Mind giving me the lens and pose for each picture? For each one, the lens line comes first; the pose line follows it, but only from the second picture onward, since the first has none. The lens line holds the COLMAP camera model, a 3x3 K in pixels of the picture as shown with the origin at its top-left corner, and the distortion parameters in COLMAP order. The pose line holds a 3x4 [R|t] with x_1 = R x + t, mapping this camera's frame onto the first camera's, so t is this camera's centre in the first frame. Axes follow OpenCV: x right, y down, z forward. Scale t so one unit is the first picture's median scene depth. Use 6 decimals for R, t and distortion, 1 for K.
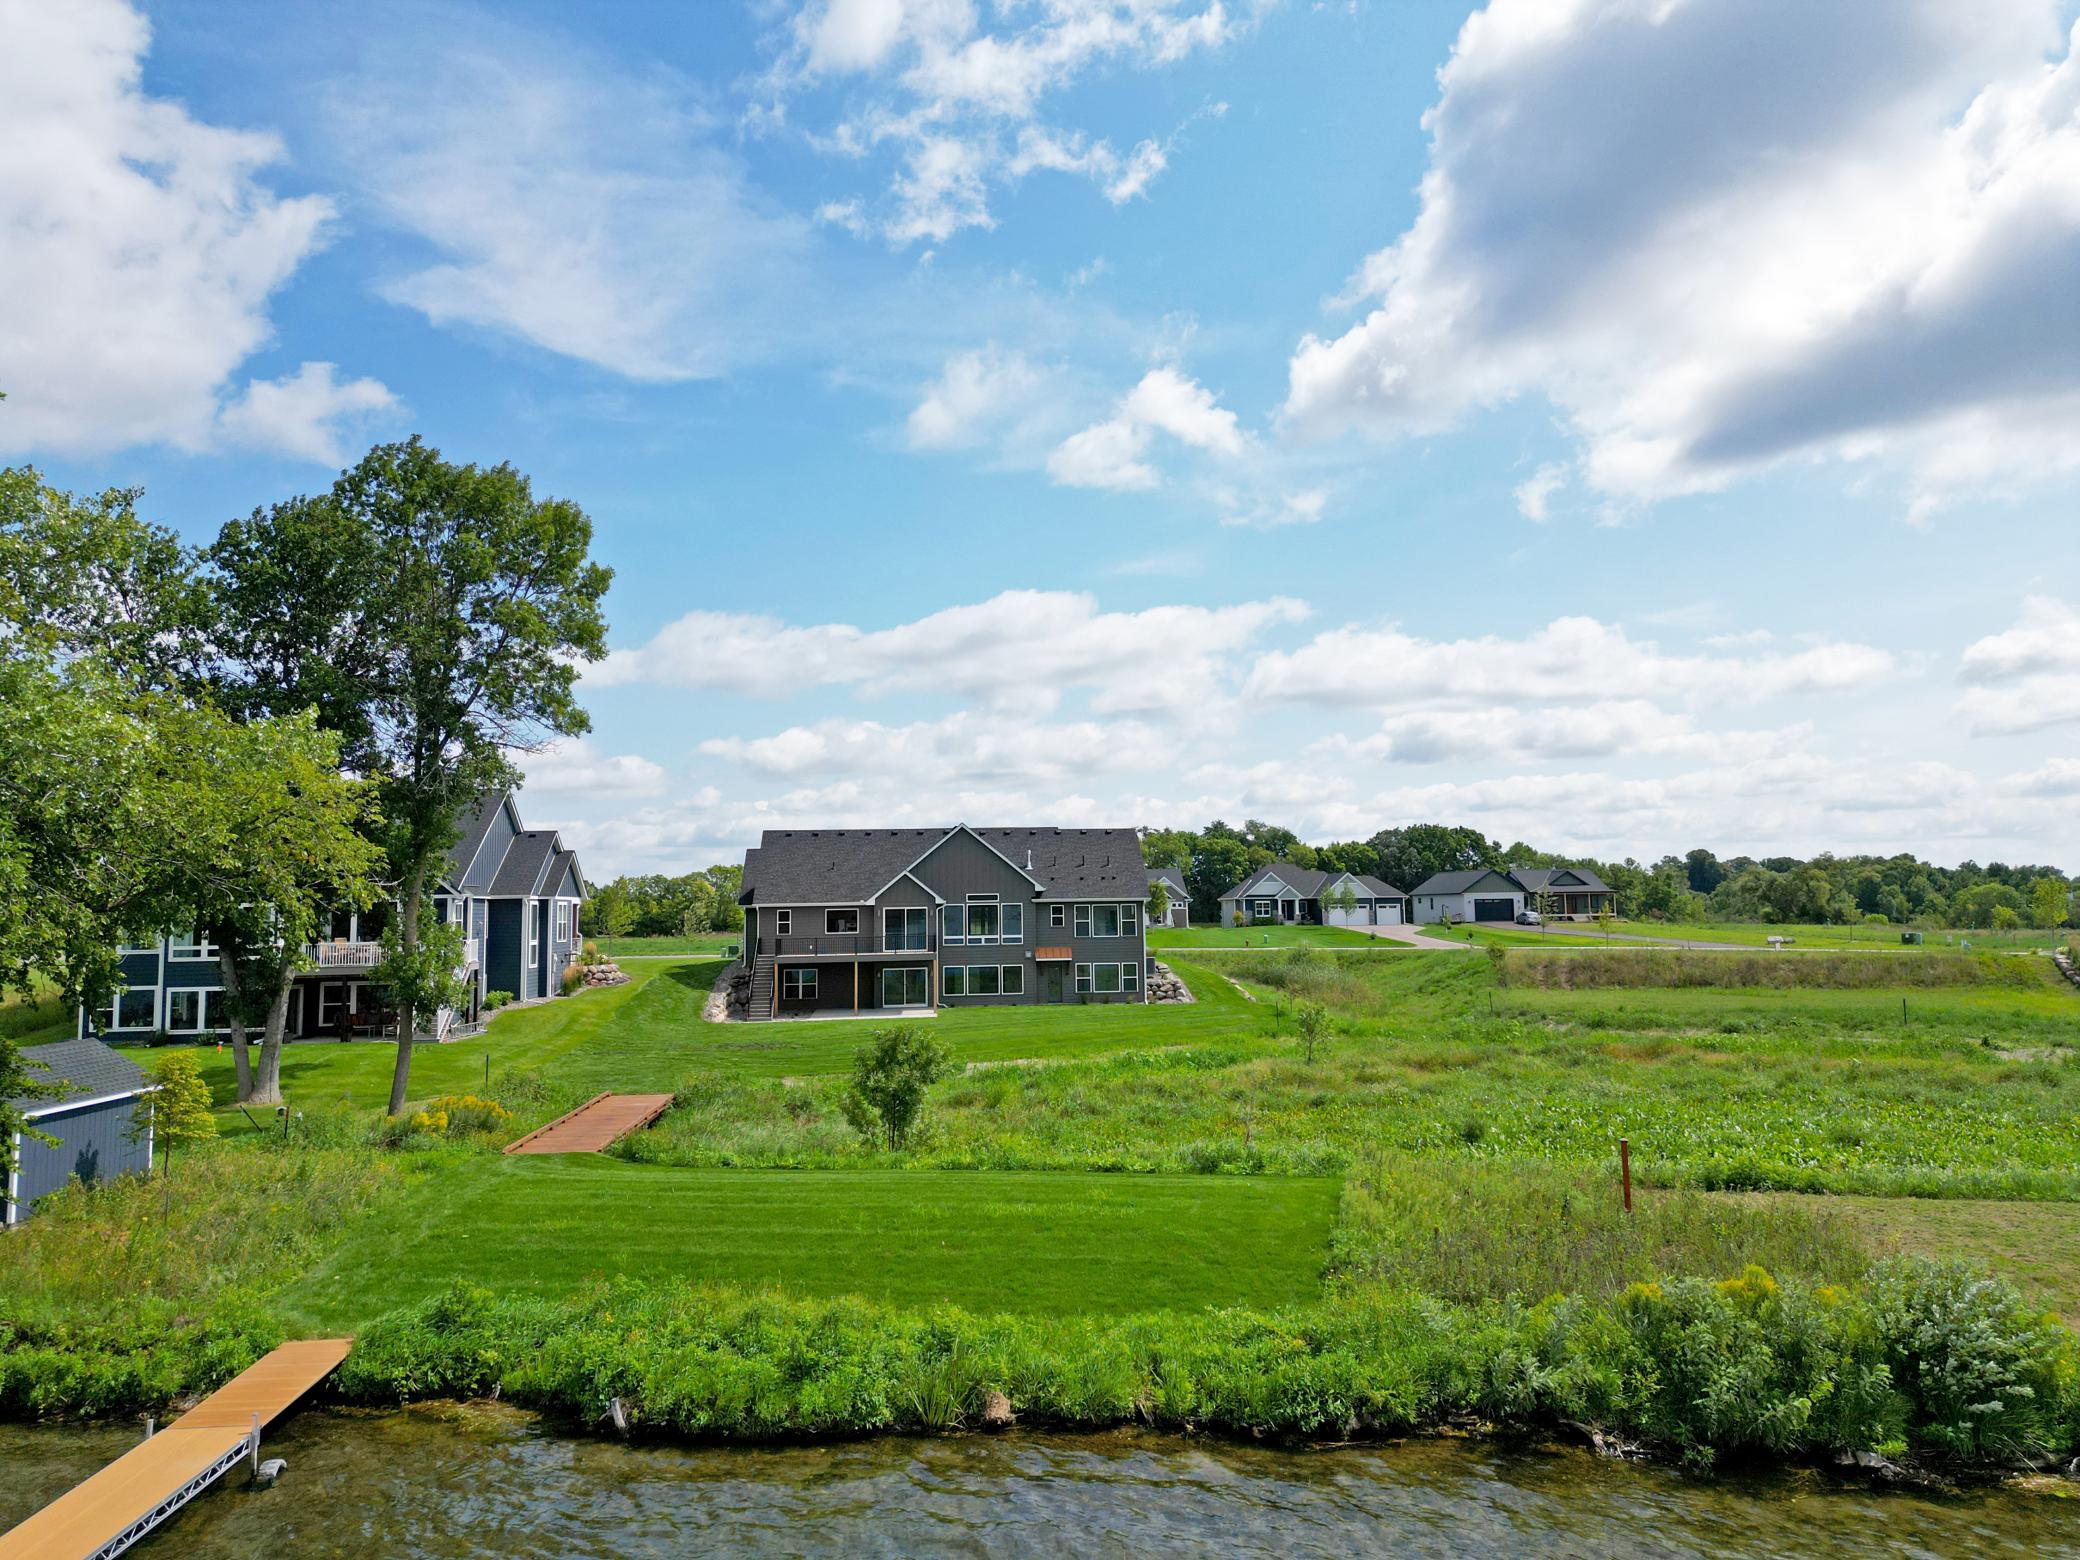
lens RADIAL K [[1459.1, 0, 1040.0], [0, 1459.1, 780.0], [0, 0, 1]] dist [0.073860, -0.072973]
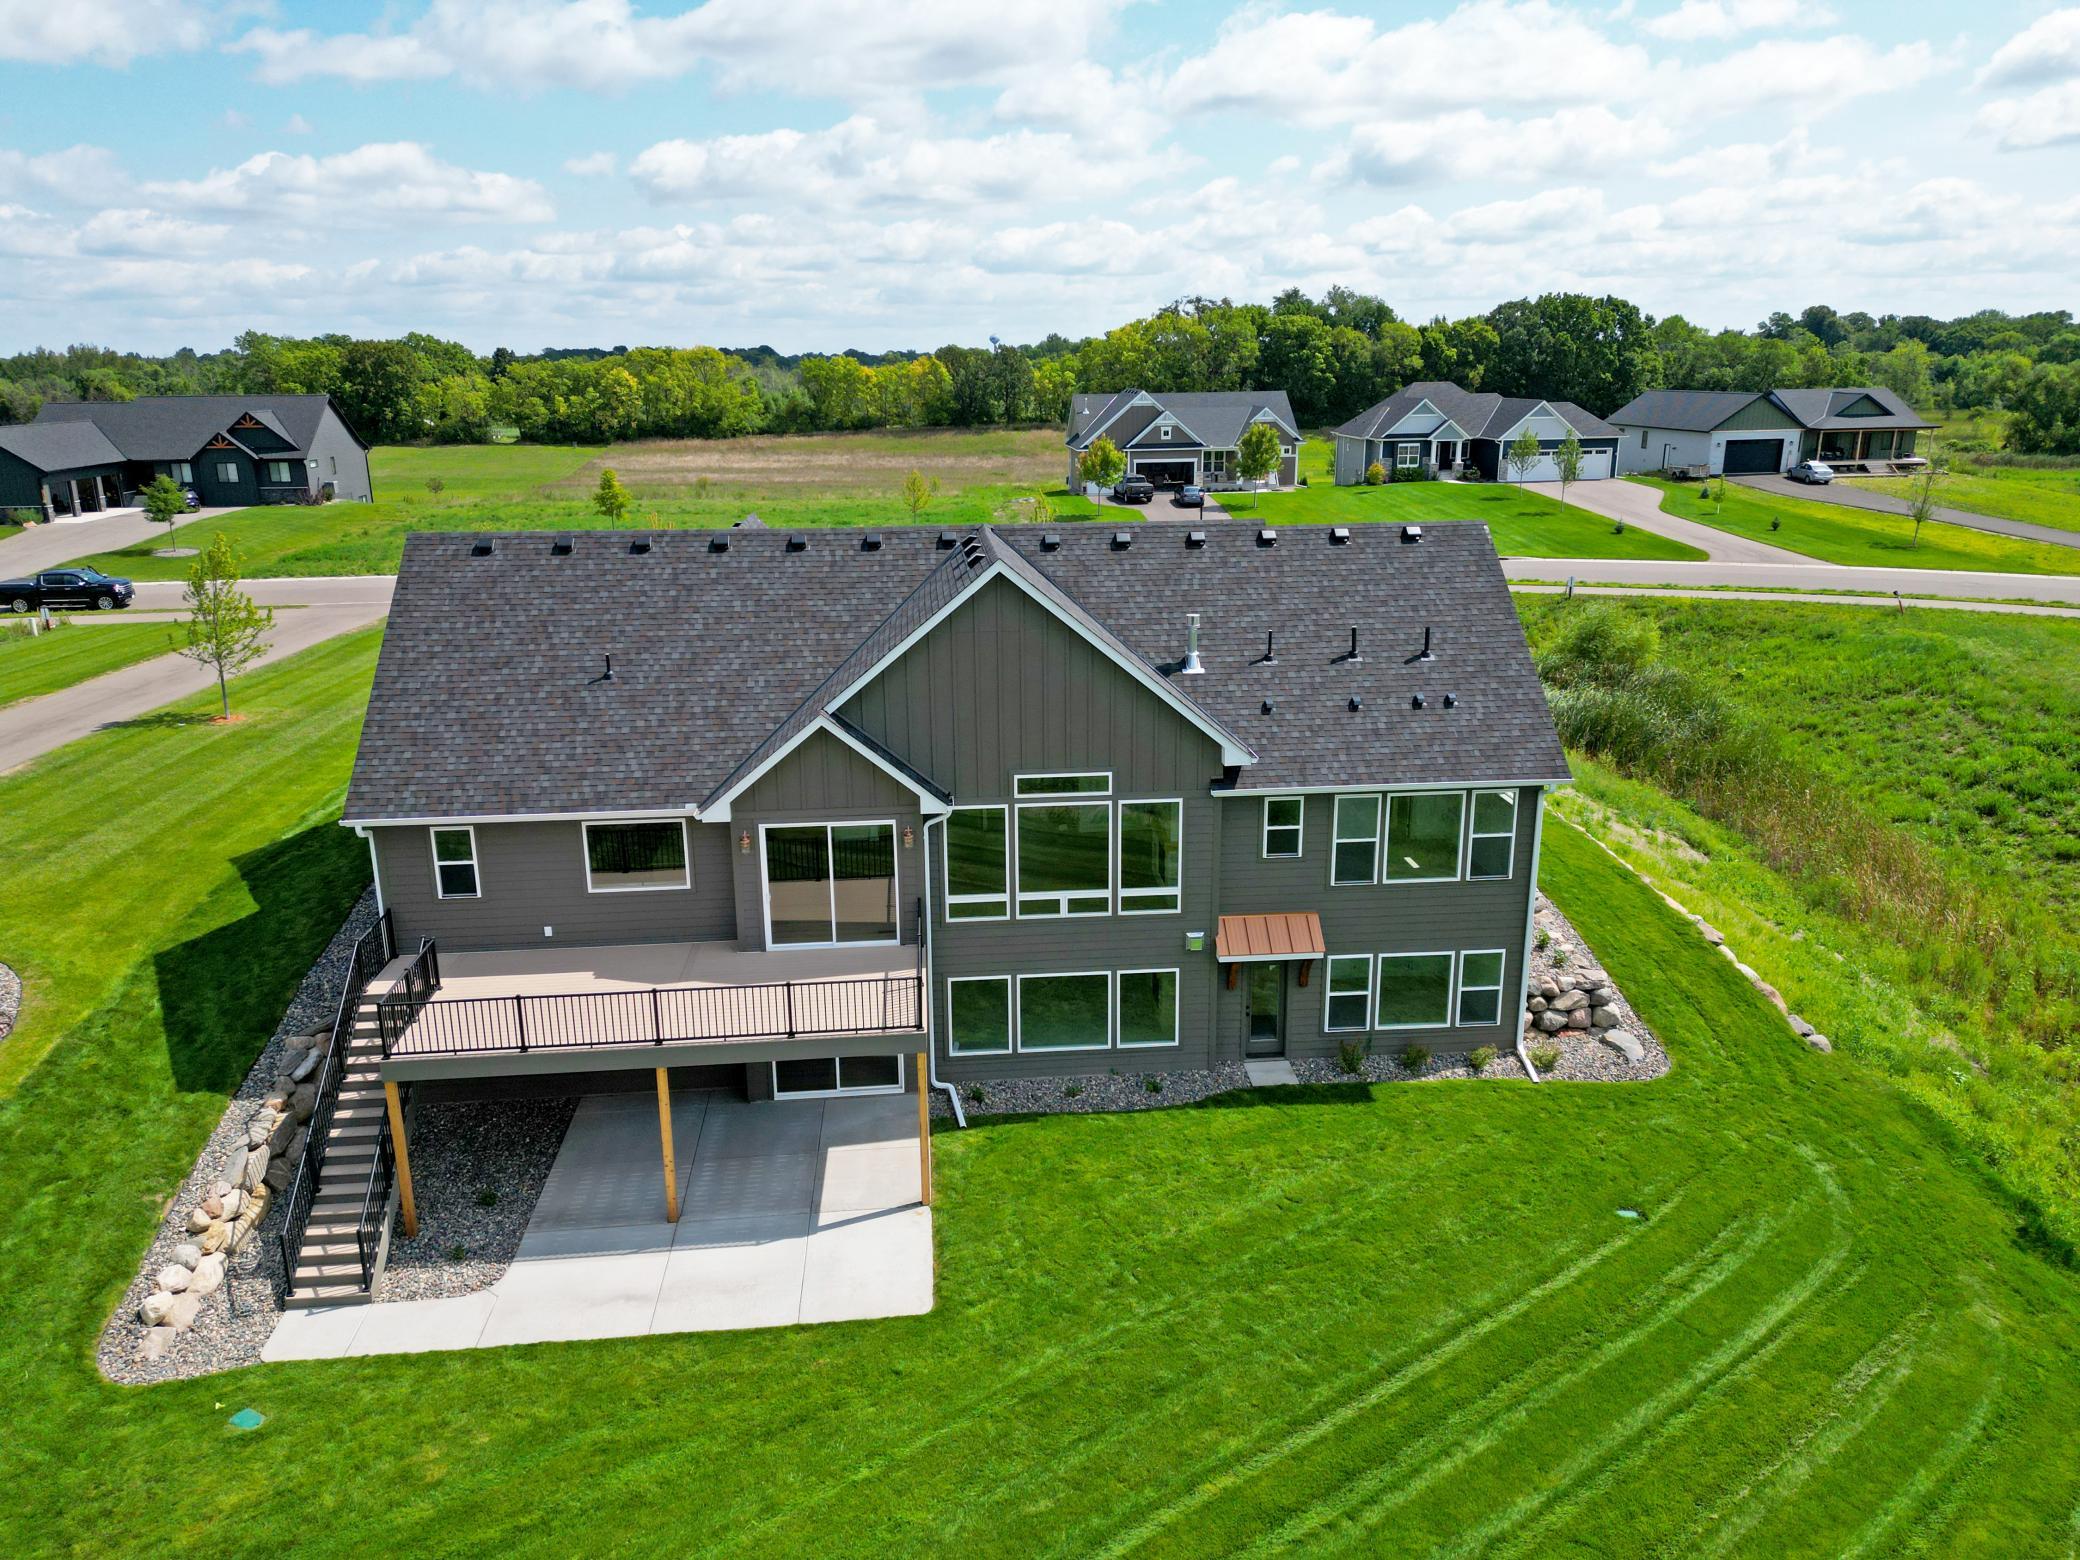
lens RADIAL K [[1459.1, 0, 1040.0], [0, 1459.1, 780.0], [0, 0, 1]] dist [0.073860, -0.072973]
pose [[0.999987, 0.003524, 0.003749, -0.045662], [-0.004642, 0.932306, 0.361641, -0.038908], [-0.002221, -0.361654, 0.932310, 0.693800]]
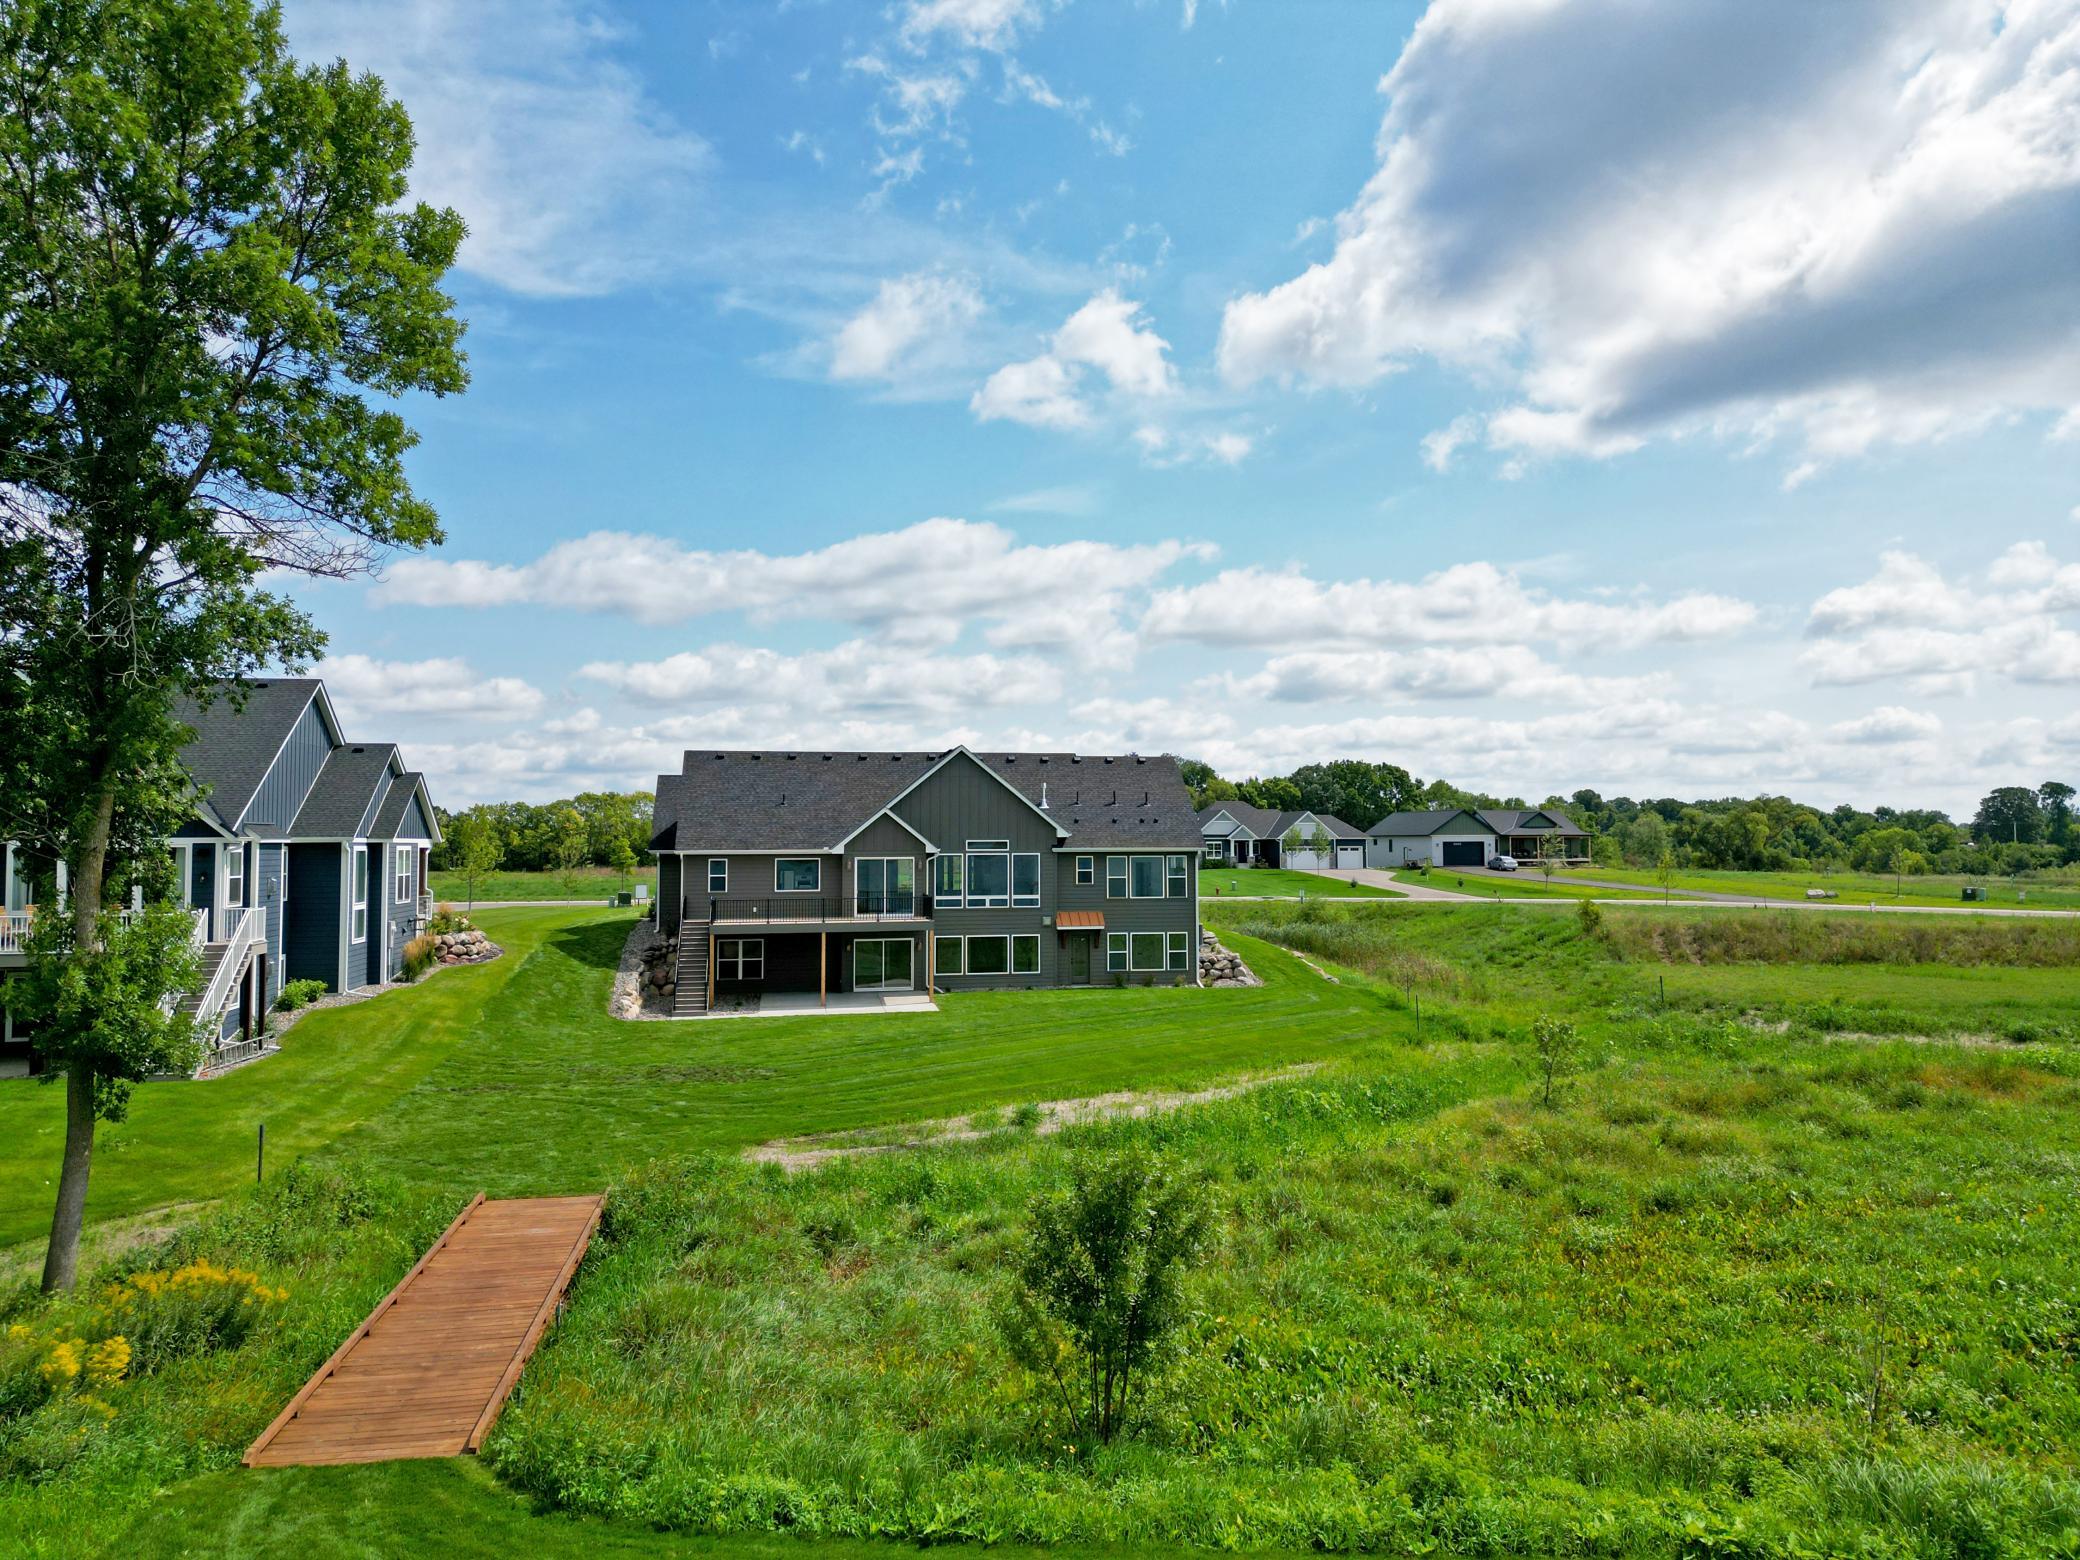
lens RADIAL K [[1459.1, 0, 1040.0], [0, 1459.1, 780.0], [0, 0, 1]] dist [0.073860, -0.072973]
pose [[0.995945, 0.014889, 0.088723, -0.079178], [-0.018998, 0.998777, 0.045652, 0.012520], [-0.087934, -0.047152, 0.995010, 0.254103]]
